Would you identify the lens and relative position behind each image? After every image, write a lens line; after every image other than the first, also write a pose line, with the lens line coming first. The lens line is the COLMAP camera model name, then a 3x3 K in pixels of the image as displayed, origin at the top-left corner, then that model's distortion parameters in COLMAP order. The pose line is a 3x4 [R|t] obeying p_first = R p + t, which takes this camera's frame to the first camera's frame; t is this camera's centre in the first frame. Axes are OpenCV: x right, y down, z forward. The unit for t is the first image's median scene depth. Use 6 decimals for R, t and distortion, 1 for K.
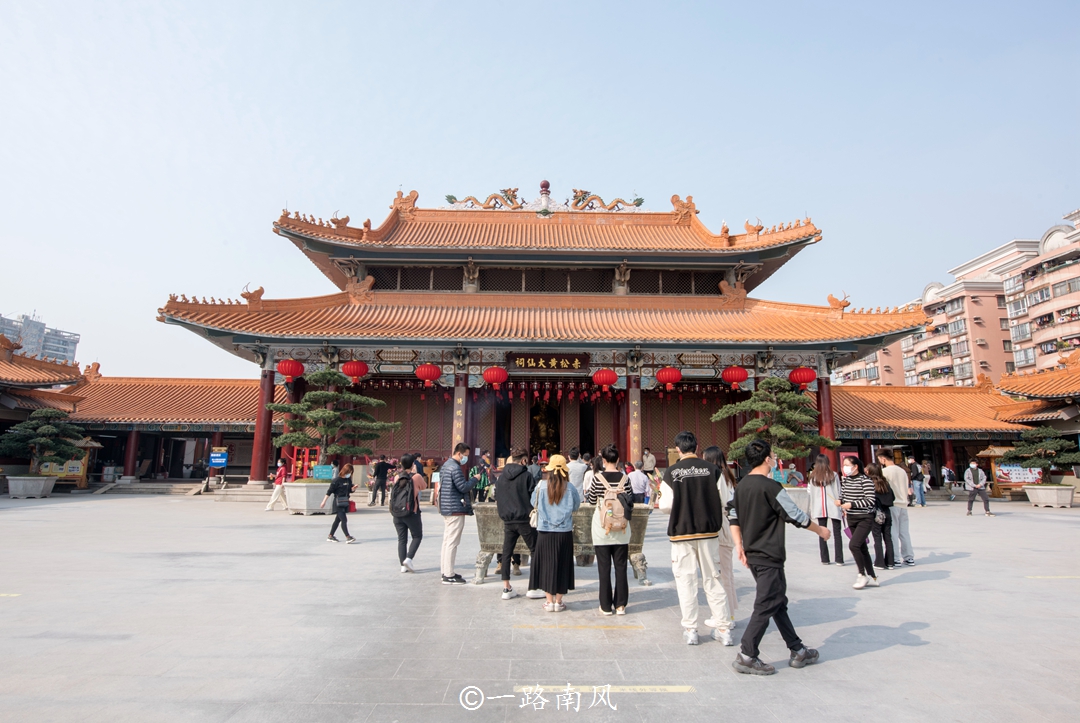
lens RADIAL K [[549.2, 0, 542.7], [0, 549.2, 365.8], [0, 0, 1]] dist [-0.003348, -0.001449]
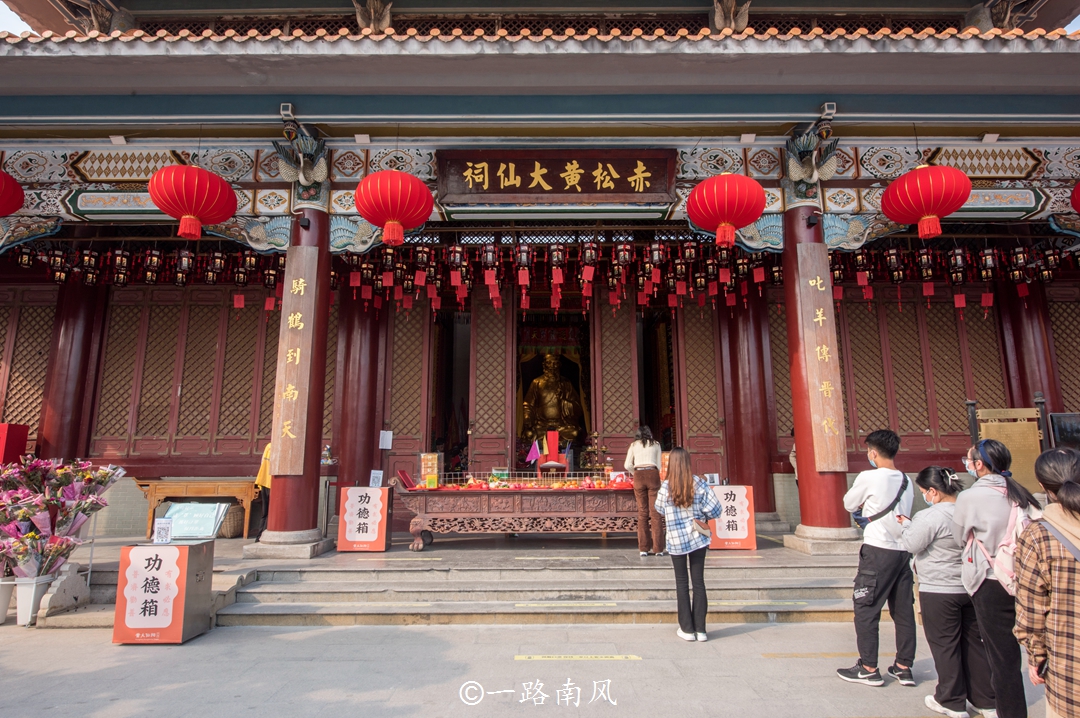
lens RADIAL K [[589.8, 0, 545.6], [0, 589.8, 359.5], [0, 0, 1]] dist [-0.001843, -0.001839]
pose [[0.999747, -0.017825, -0.013730, 0.004762], [0.017808, 0.999840, -0.001419, 0.097732], [0.013753, 0.001174, 0.999905, 0.553559]]
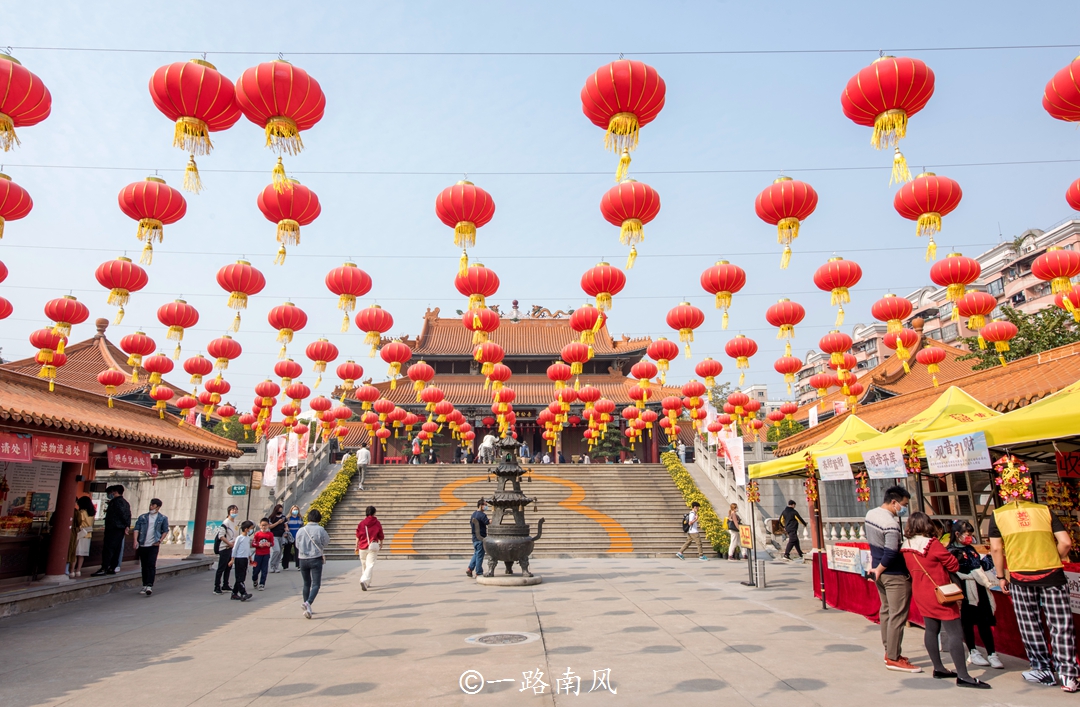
lens RADIAL K [[657.1, 0, 540.0], [0, 657.1, 353.5], [0, 0, 1]] dist [0.000916, -0.000008]
pose [[0.999817, -0.011772, 0.015085, 0.059324], [0.012521, 0.998646, -0.050498, -0.091960], [-0.014470, 0.050678, 0.998610, -1.244525]]
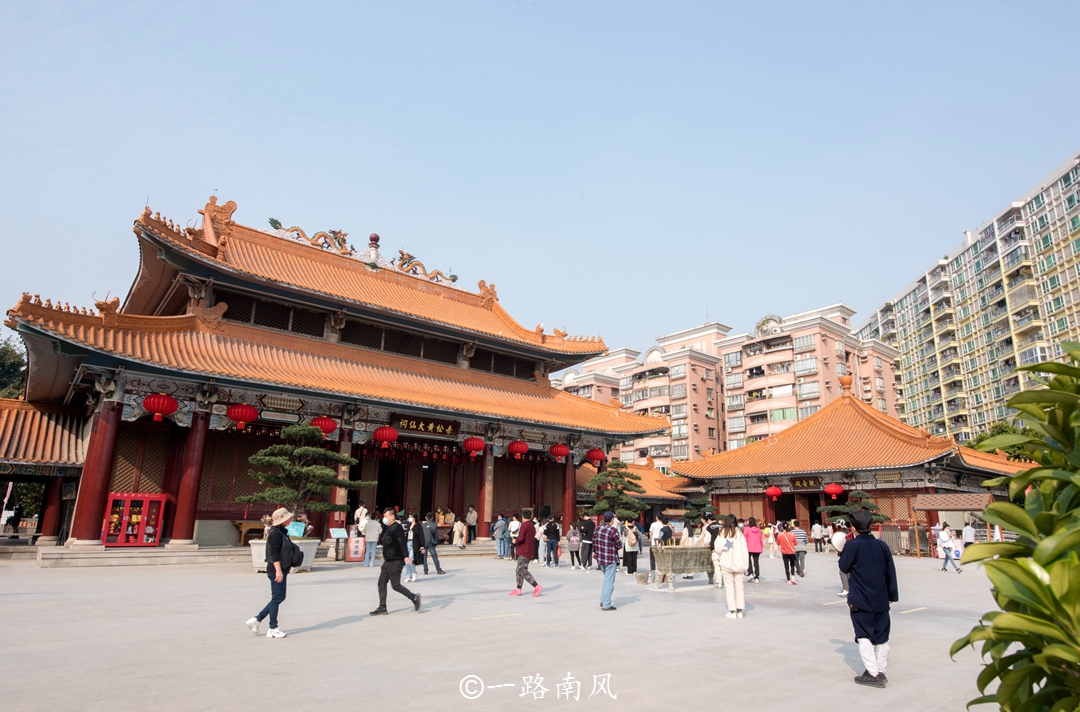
lens RADIAL K [[602.5, 0, 558.4], [0, 602.5, 380.9], [0, 0, 1]] dist [0.000498, -0.000047]
pose [[0.767632, 0.146720, 0.623870, -0.487436], [-0.119465, 0.989139, -0.085628, -0.021291], [-0.629657, -0.008800, 0.776823, -0.088772]]
